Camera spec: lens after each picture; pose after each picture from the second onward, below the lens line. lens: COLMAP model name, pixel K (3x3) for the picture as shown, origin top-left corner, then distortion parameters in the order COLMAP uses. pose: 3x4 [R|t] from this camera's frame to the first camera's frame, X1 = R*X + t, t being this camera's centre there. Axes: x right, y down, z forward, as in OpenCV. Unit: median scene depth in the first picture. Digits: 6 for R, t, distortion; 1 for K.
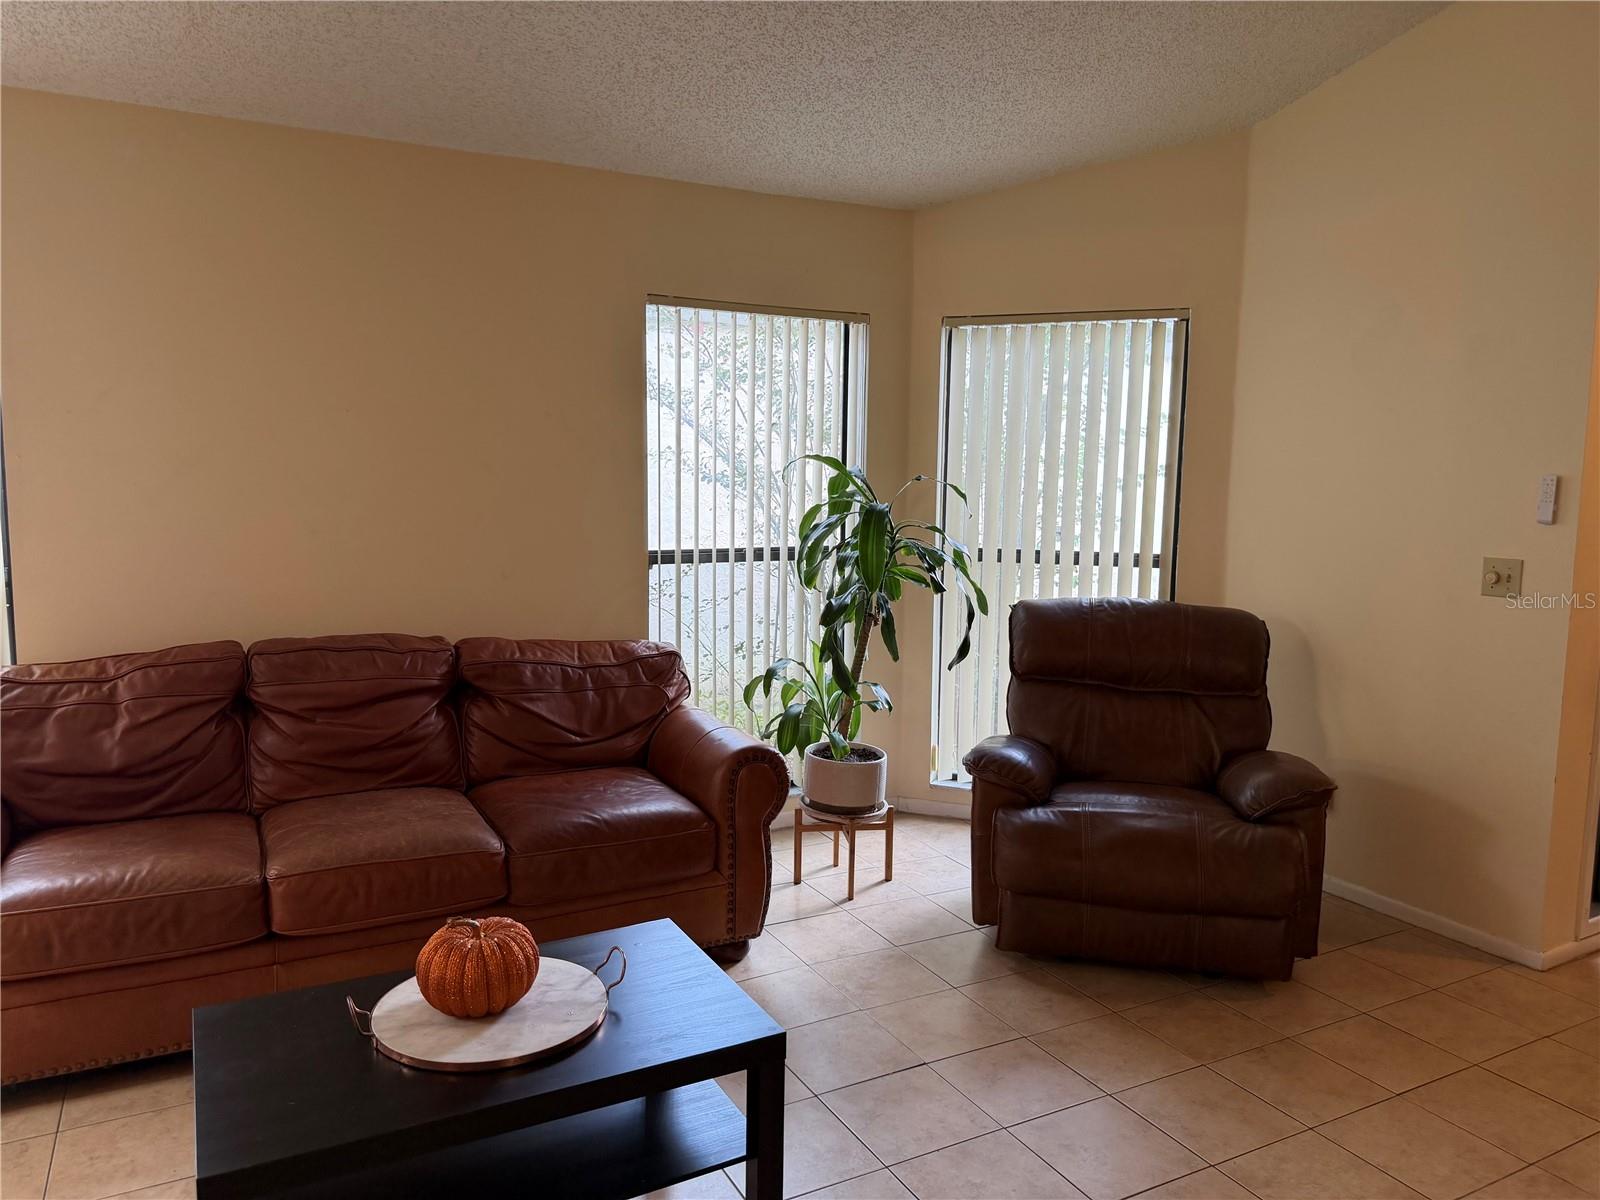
lens RADIAL K [[1129.8, 0, 797.8], [0, 1129.8, 599.2], [0, 0, 1]] dist [0.068506, -0.071526]
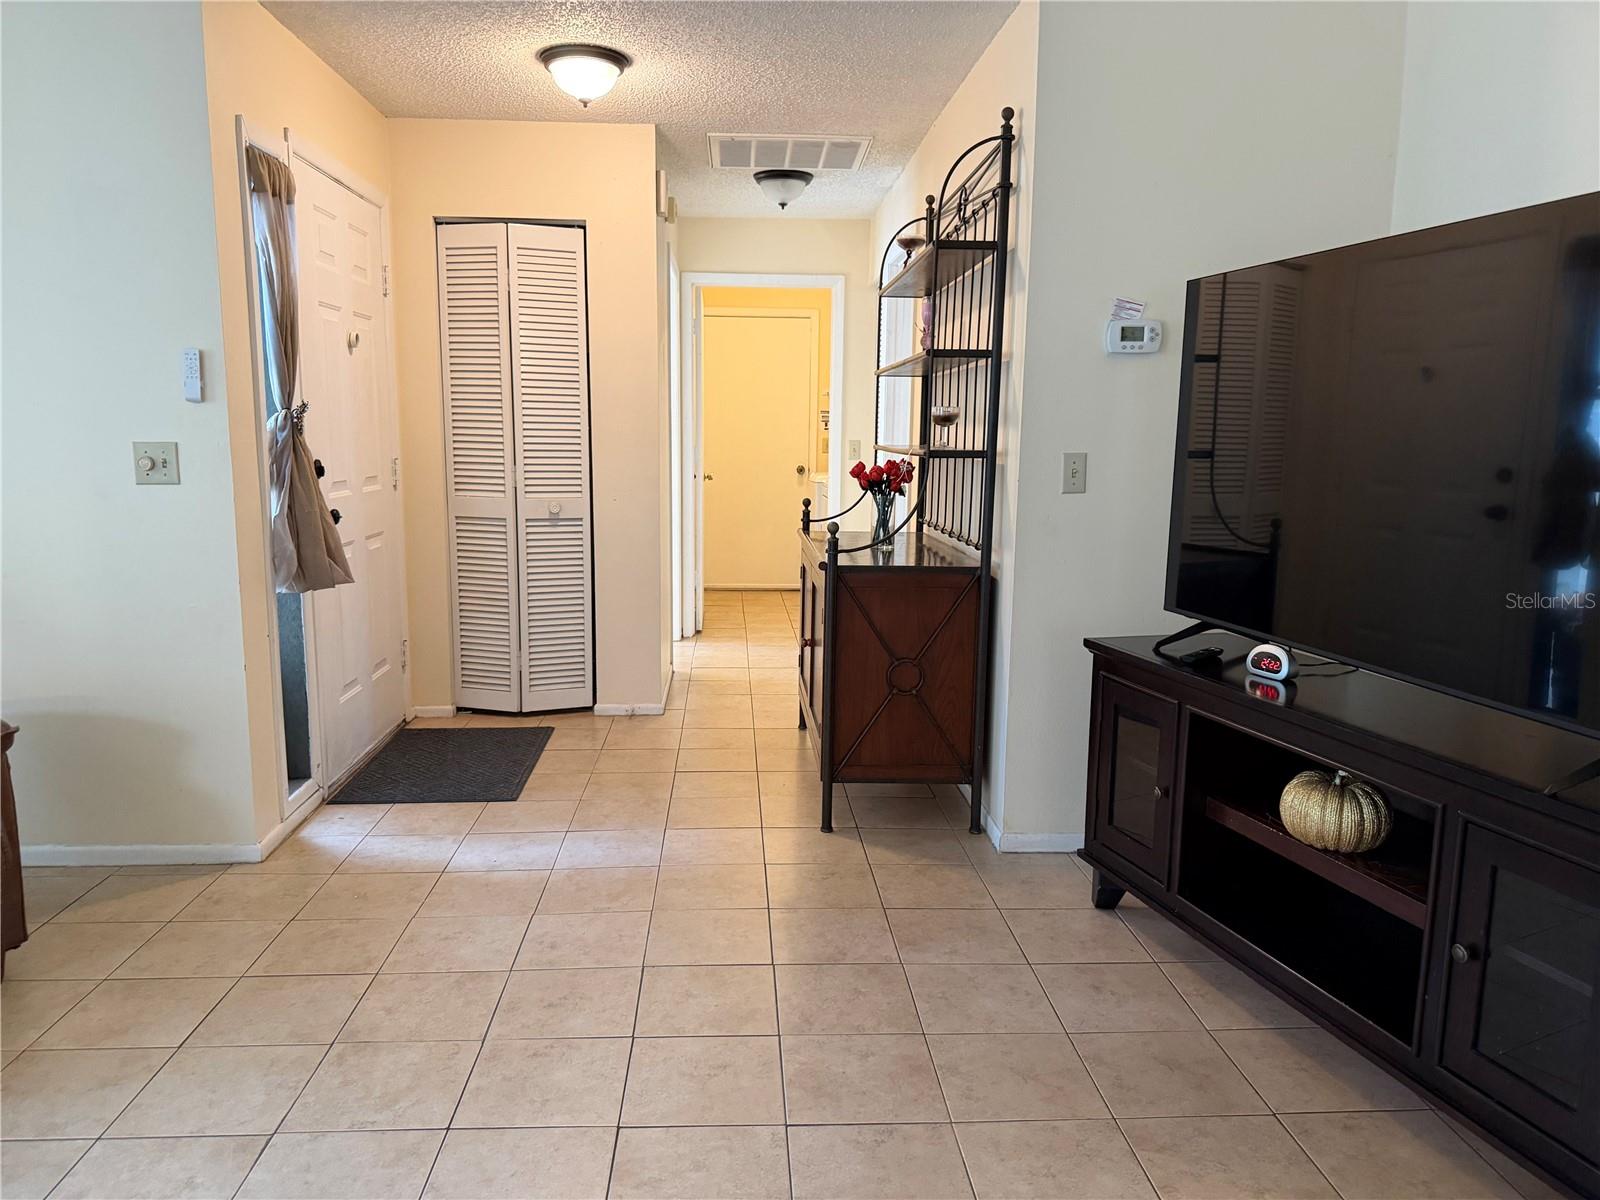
lens RADIAL K [[1129.8, 0, 800.4], [0, 1129.8, 602.8], [0, 0, 1]] dist [0.068506, -0.071526]
pose [[0.417531, -0.144446, 0.897108, -0.007387], [0.098569, 0.988658, 0.113310, 0.039357], [-0.903300, 0.041117, 0.427034, 0.156417]]
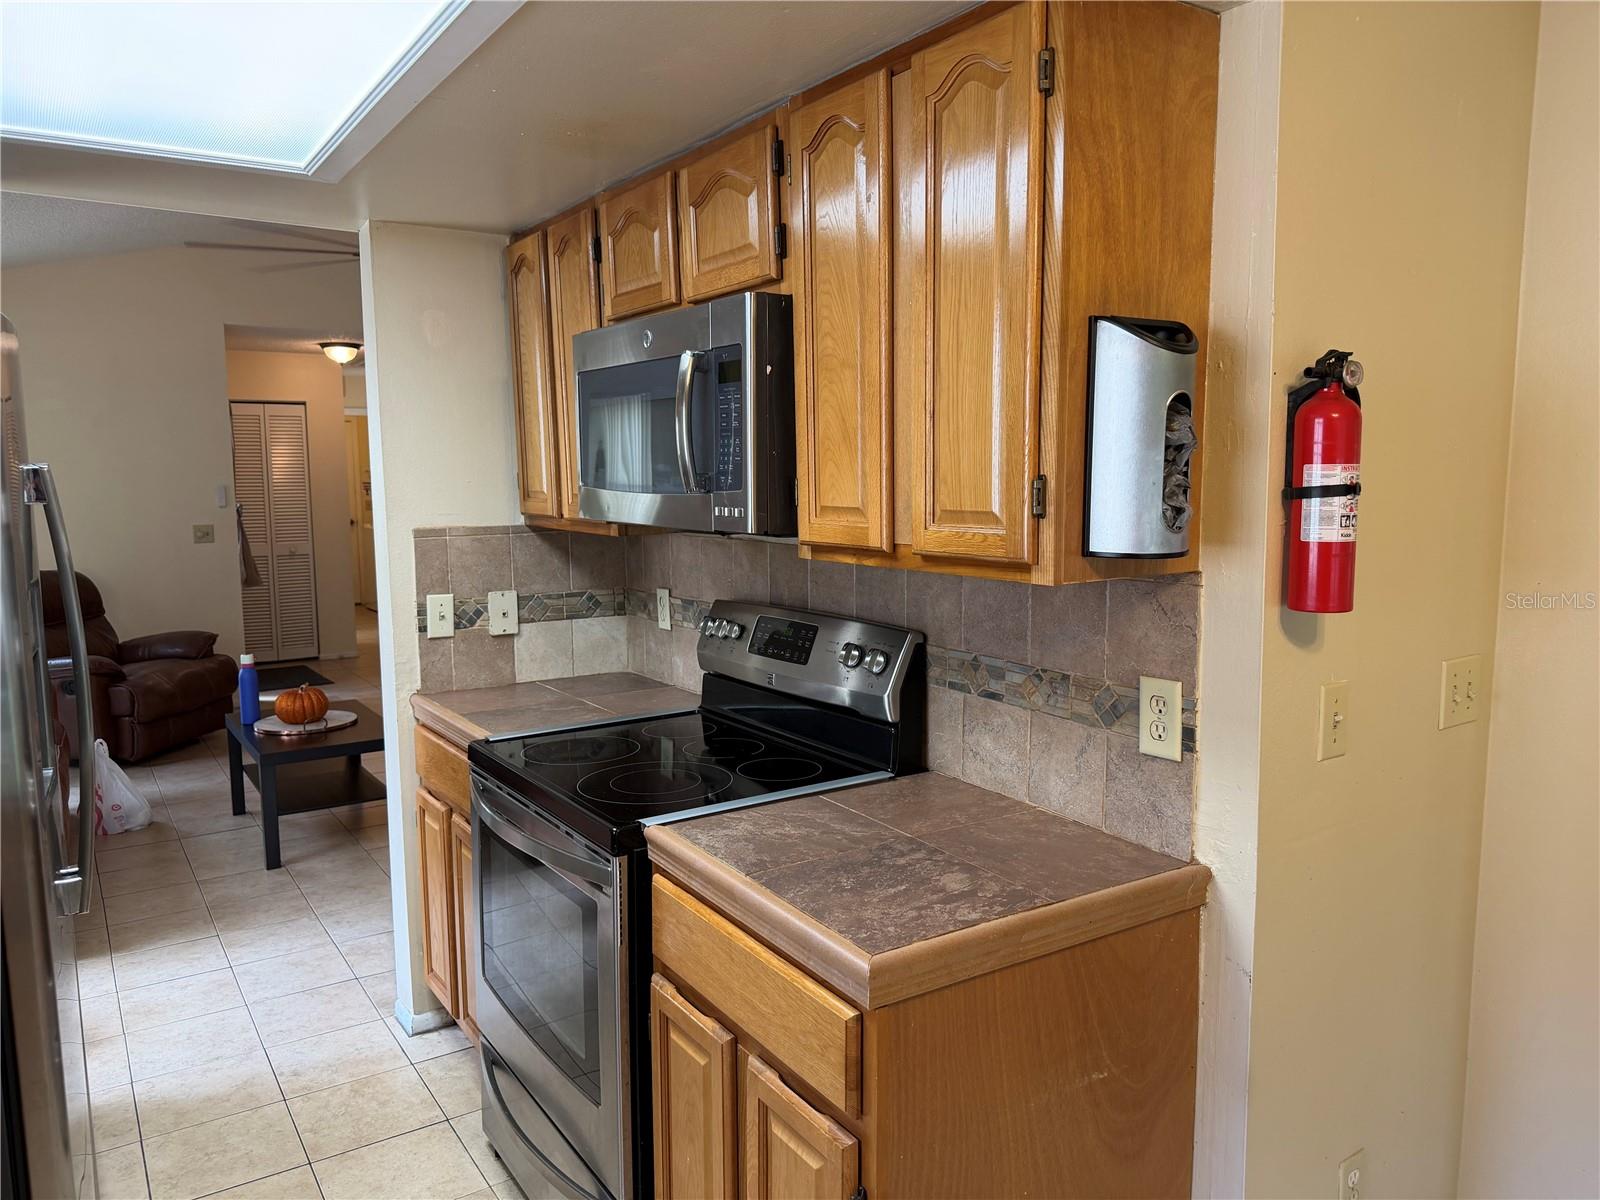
lens RADIAL K [[1129.8, 0, 801.4], [0, 1129.8, 603.9], [0, 0, 1]] dist [0.068506, -0.071526]
pose [[-0.088468, -0.129833, 0.987581, -1.687256], [0.126001, 0.982046, 0.140393, -0.051970], [-0.988078, 0.136857, -0.070520, 0.060176]]
